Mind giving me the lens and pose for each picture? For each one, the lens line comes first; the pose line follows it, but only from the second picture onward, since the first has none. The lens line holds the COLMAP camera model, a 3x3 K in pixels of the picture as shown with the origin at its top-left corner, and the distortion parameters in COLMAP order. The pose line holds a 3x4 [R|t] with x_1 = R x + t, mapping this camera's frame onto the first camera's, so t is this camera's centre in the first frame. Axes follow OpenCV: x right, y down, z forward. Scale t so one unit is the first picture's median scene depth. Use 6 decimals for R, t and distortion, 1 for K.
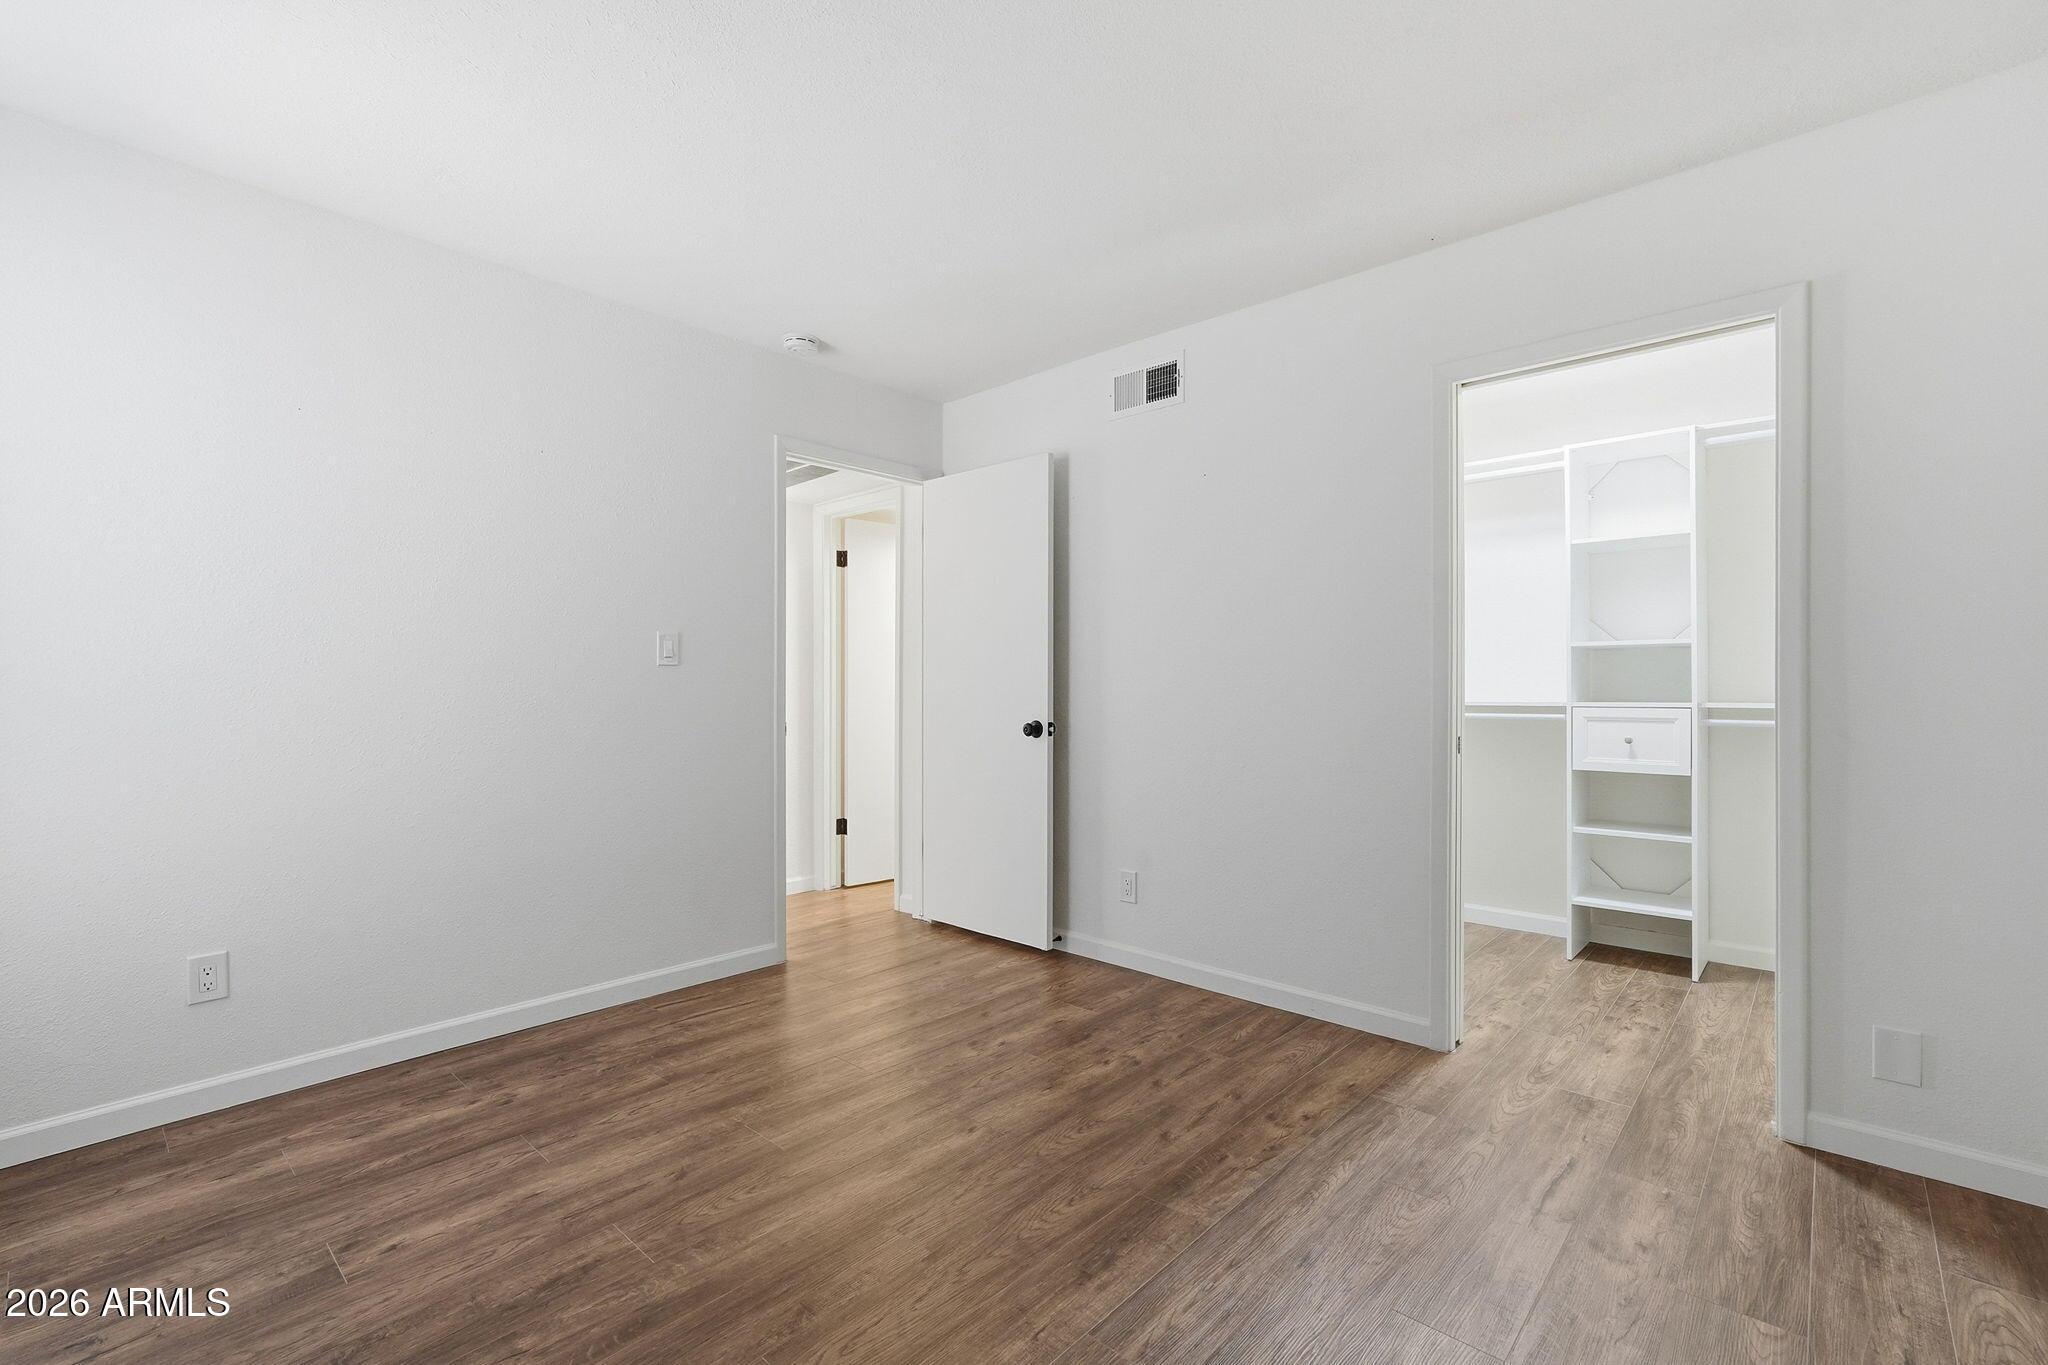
lens RADIAL K [[905.9, 0, 1024.3], [0, 905.9, 685.5], [0, 0, 1]] dist [-0.011267, 0.006912]
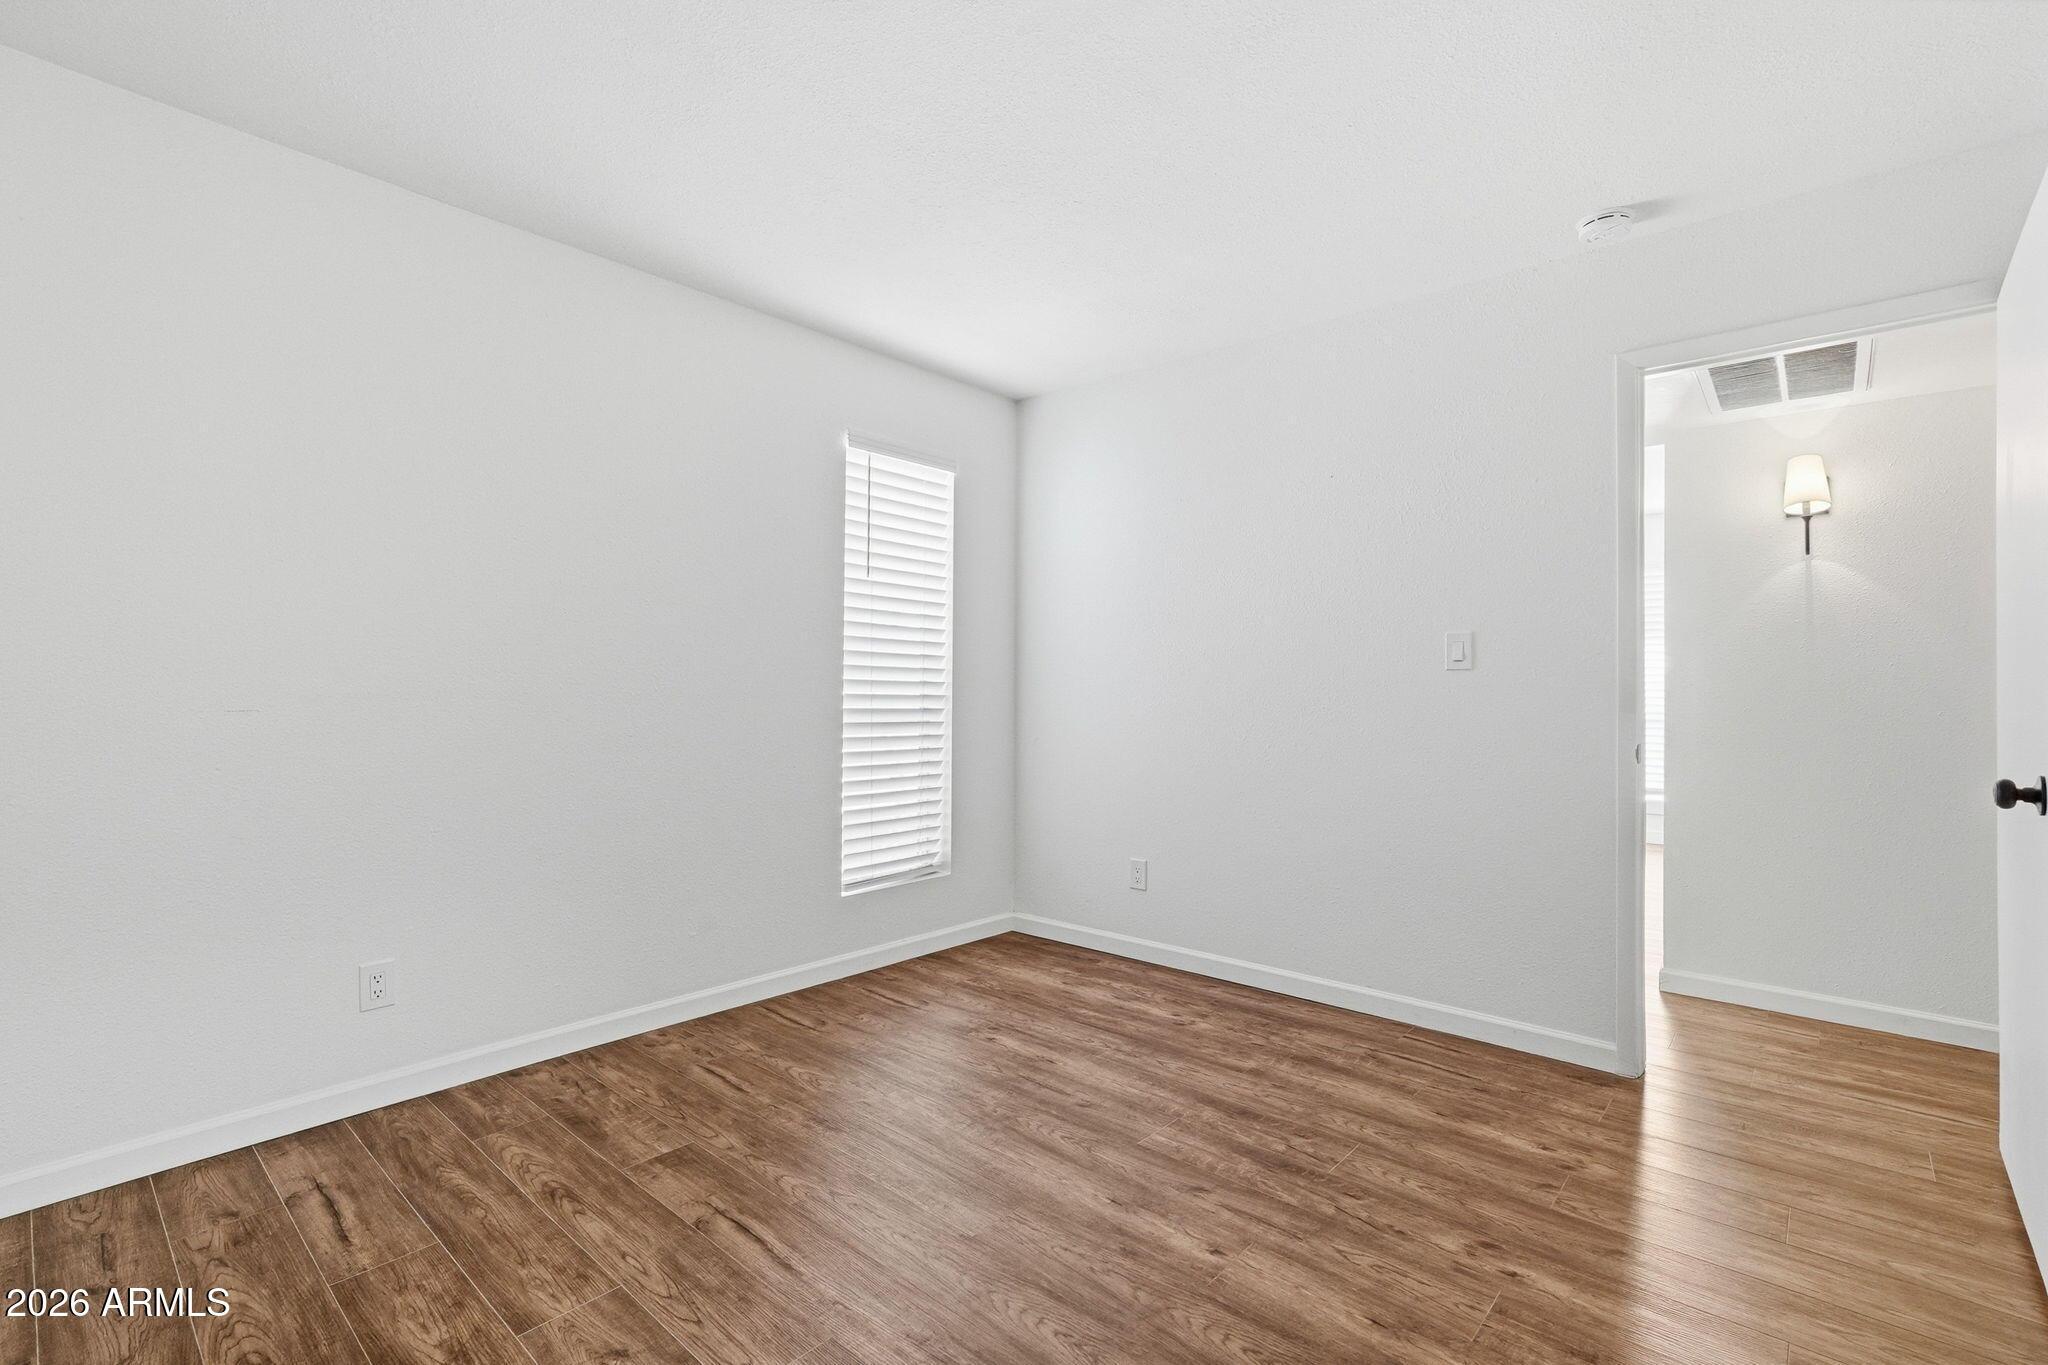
lens RADIAL K [[923.1, 0, 1024.0], [0, 923.1, 682.5], [0, 0, 1]] dist [-0.011737, 0.009153]
pose [[0.009400, -0.005786, -0.999939, 0.743055], [-0.006068, 0.999965, -0.005843, -0.002725], [0.999937, 0.006122, 0.009365, 0.812116]]
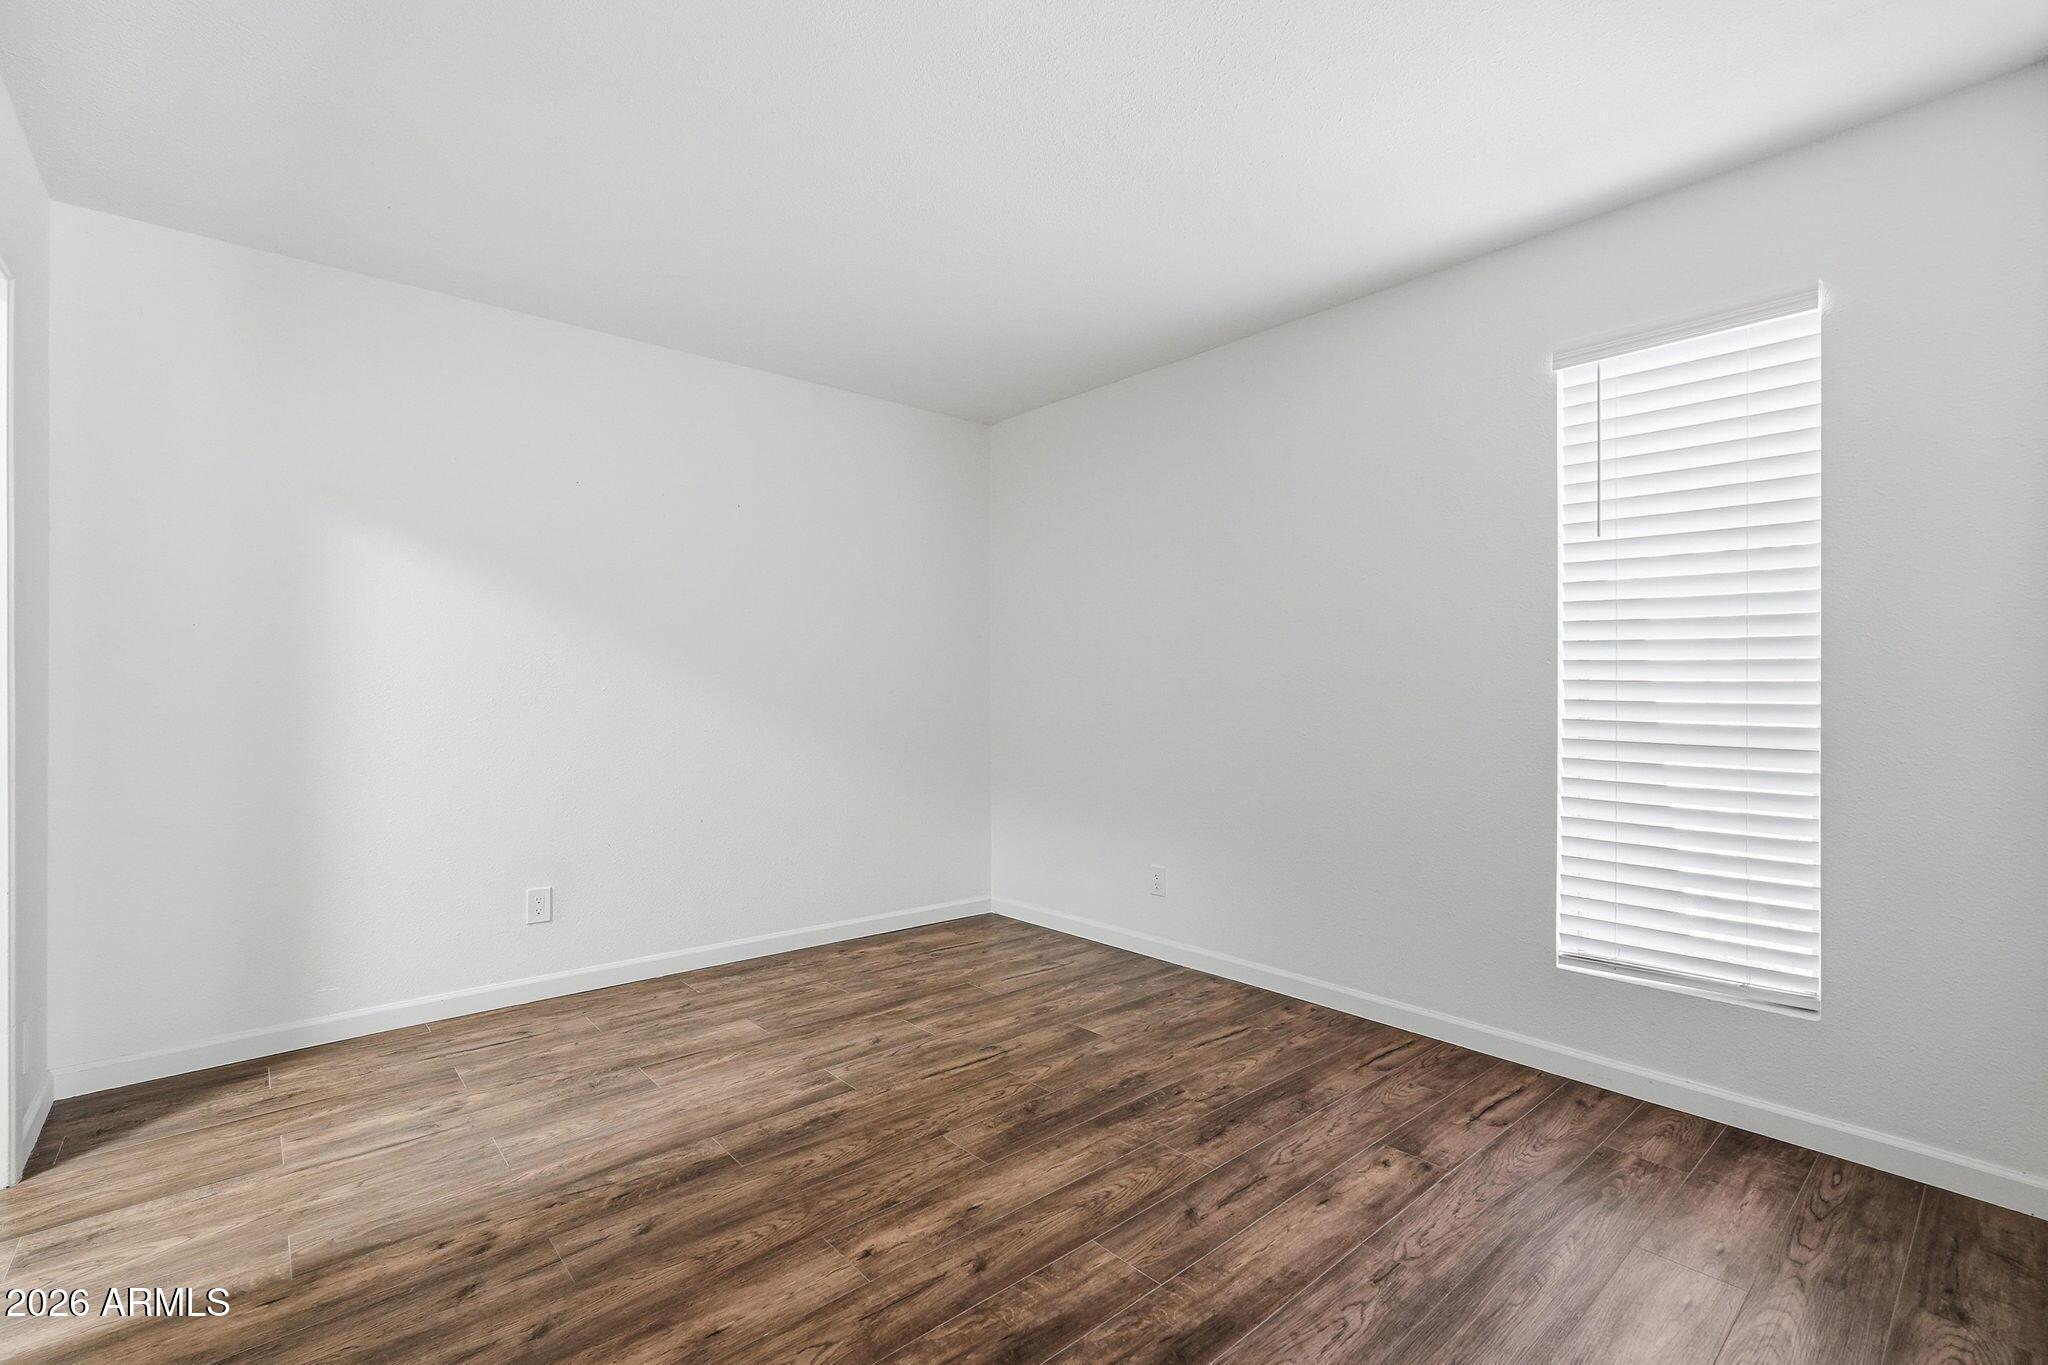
lens RADIAL K [[900.1, 0, 1021.6], [0, 900.1, 688.2], [0, 0, 1]] dist [-0.014933, 0.008300]
pose [[-0.993464, 0.000360, 0.114147, -0.280318], [-0.000026, 0.999994, -0.003382, -0.000911], [-0.114147, -0.003363, -0.993458, 1.747136]]
